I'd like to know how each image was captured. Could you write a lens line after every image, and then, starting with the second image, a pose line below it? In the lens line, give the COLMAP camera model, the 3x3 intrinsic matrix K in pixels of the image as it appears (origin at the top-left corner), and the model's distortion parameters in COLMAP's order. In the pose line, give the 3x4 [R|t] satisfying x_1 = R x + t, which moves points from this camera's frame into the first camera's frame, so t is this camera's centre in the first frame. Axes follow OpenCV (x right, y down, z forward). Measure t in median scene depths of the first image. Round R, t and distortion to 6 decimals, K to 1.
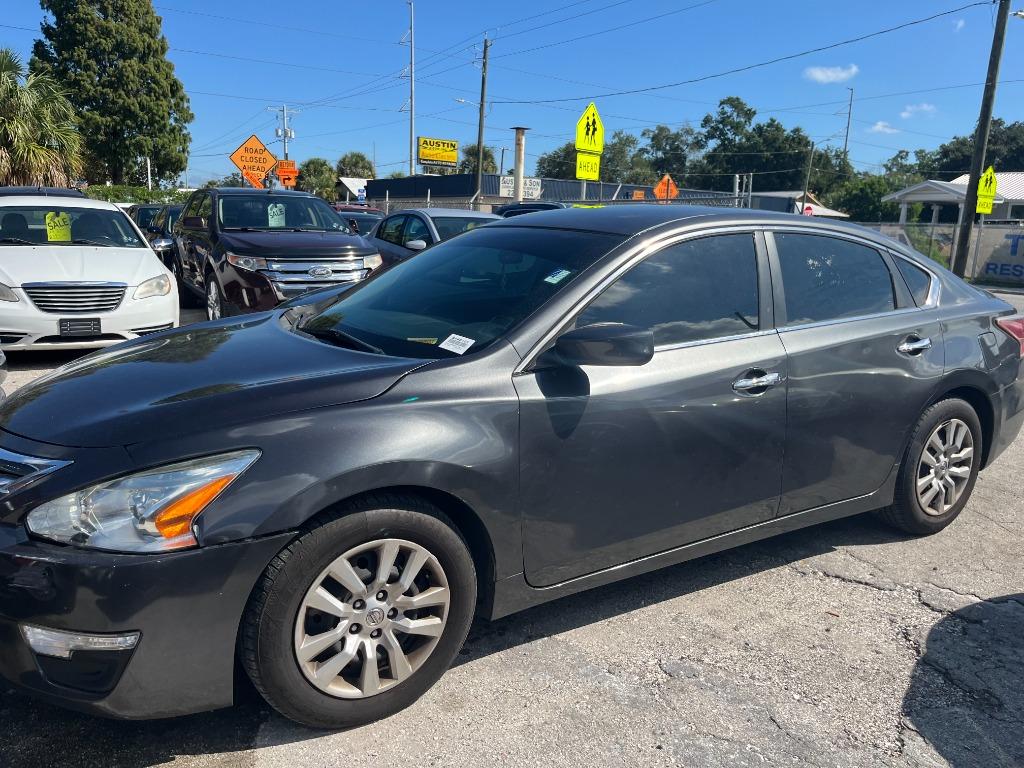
lens RADIAL K [[772.7, 0, 512.8], [0, 772.7, 387.6], [0, 0, 1]] dist [0.050357, -0.061882]
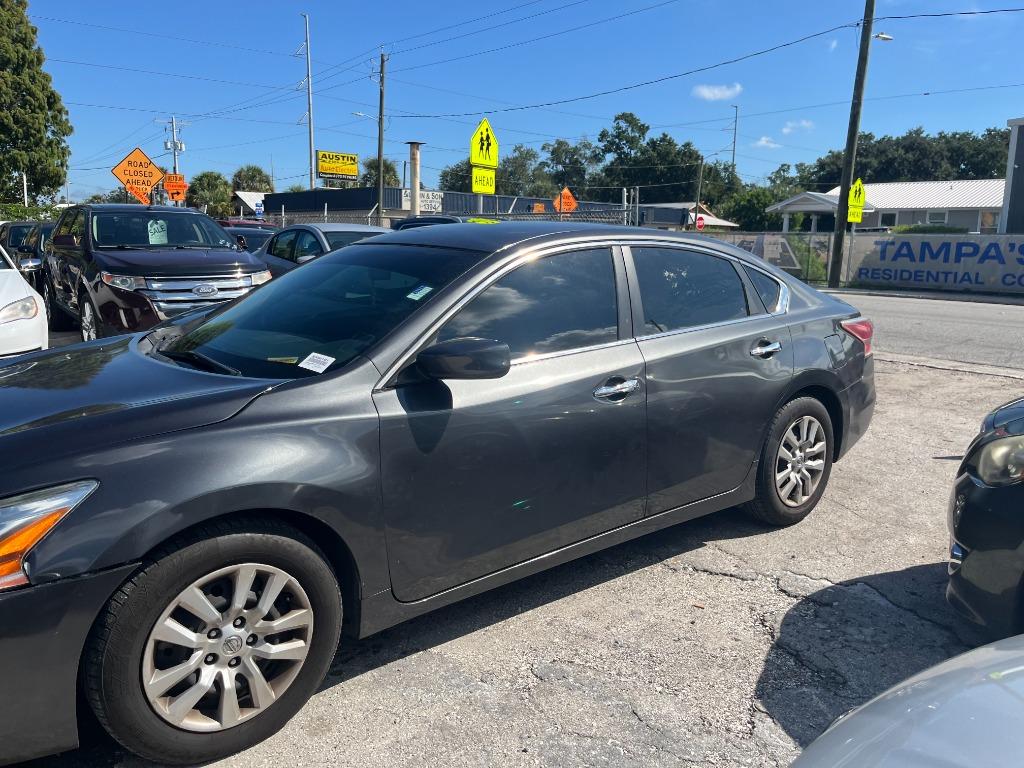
lens RADIAL K [[772.7, 0, 520.4], [0, 772.7, 377.8], [0, 0, 1]] dist [0.050357, -0.061882]
pose [[0.991705, -0.035913, 0.123416, 0.019057], [0.039253, 0.998923, -0.024733, -0.000595], [-0.122395, 0.029372, 0.992047, -0.007229]]
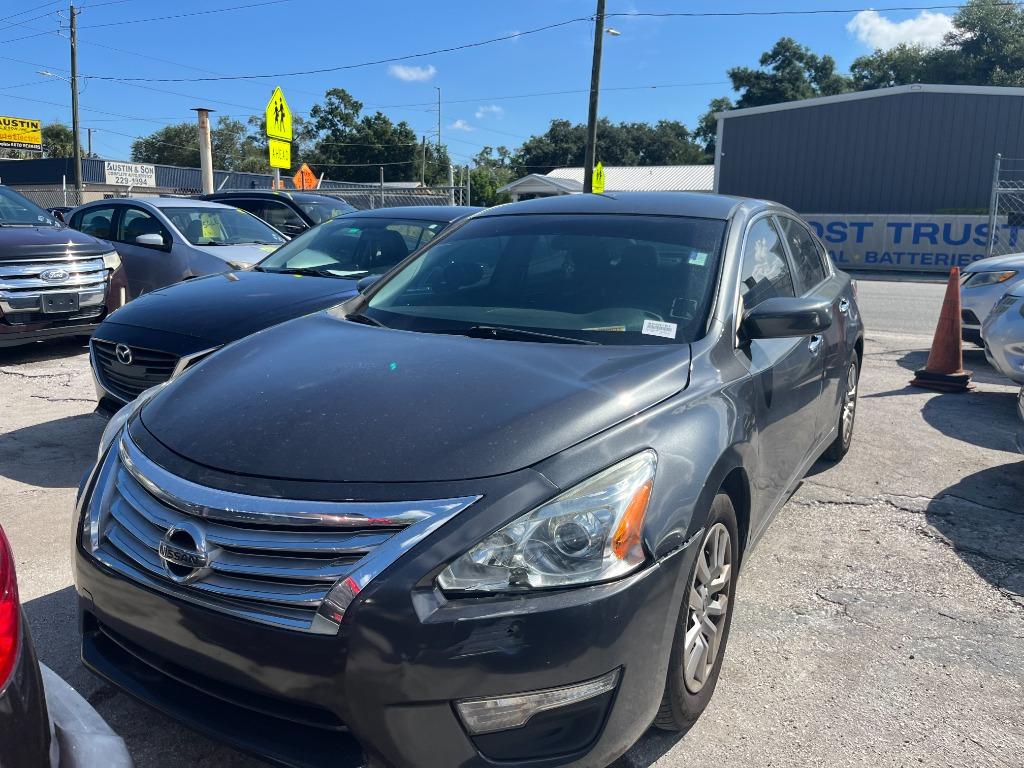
lens RADIAL K [[772.7, 0, 503.5], [0, 772.7, 380.2], [0, 0, 1]] dist [0.050357, -0.061882]
pose [[0.890990, -0.107865, 0.441023, -0.211797], [0.106490, 0.993921, 0.027953, -0.012064], [-0.441357, 0.022058, 0.897060, 0.055860]]
